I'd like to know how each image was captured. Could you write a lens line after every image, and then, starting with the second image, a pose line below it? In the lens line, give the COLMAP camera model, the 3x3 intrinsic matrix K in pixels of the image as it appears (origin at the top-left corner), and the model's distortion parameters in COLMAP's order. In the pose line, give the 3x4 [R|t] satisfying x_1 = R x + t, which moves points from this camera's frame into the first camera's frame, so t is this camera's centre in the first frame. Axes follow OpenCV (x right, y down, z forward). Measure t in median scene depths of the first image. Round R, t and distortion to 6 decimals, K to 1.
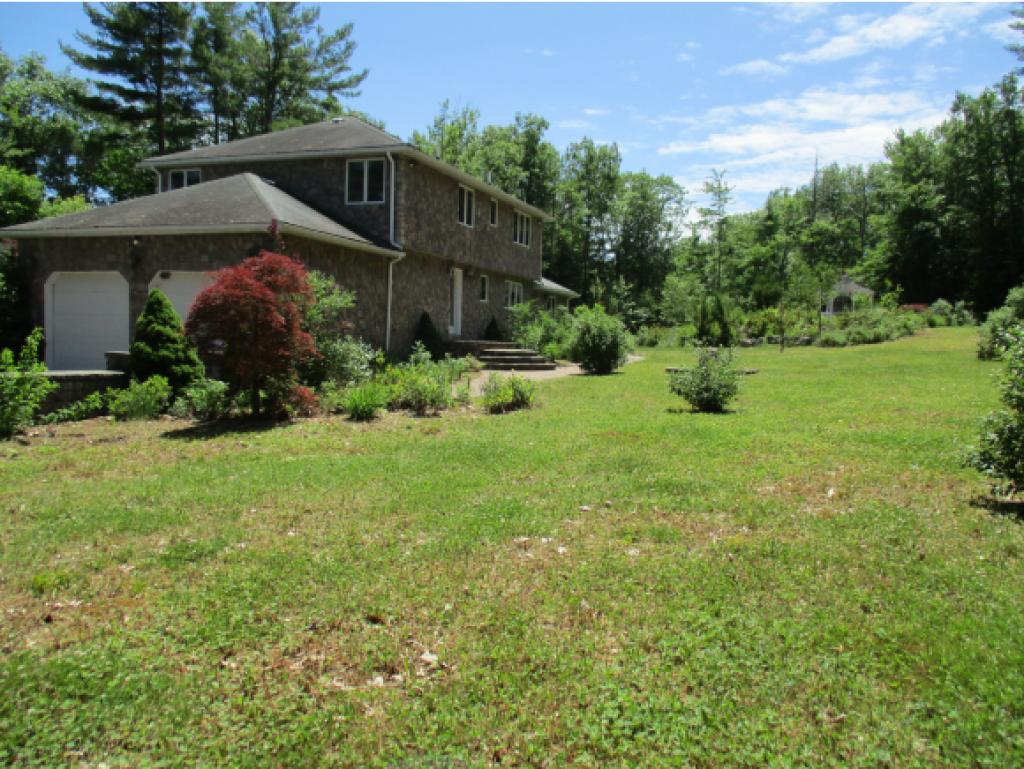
lens RADIAL K [[841.0, 0, 516.6], [0, 841.0, 403.6], [0, 0, 1]] dist [-0.028019, 0.013729]
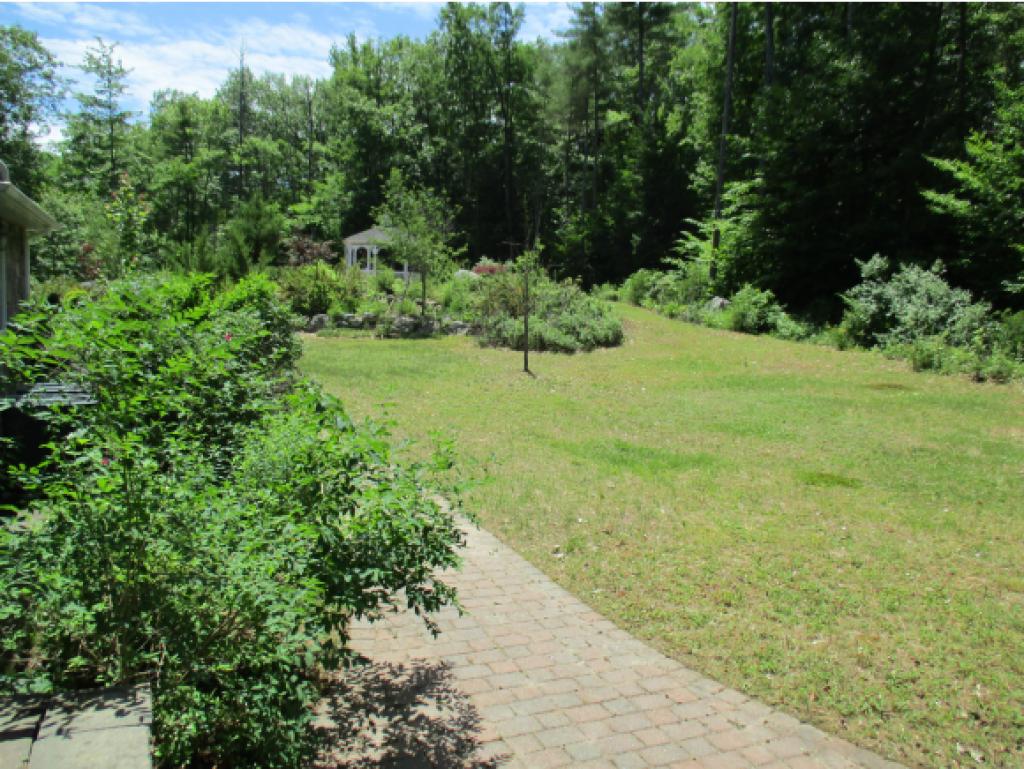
lens RADIAL K [[841.0, 0, 510.9], [0, 841.0, 409.2], [0, 0, 1]] dist [-0.028019, 0.013729]
pose [[0.721410, -0.078495, 0.688045, -0.010040], [0.022520, 0.995689, 0.089981, -0.042269], [-0.692142, -0.049419, 0.720068, 0.326604]]
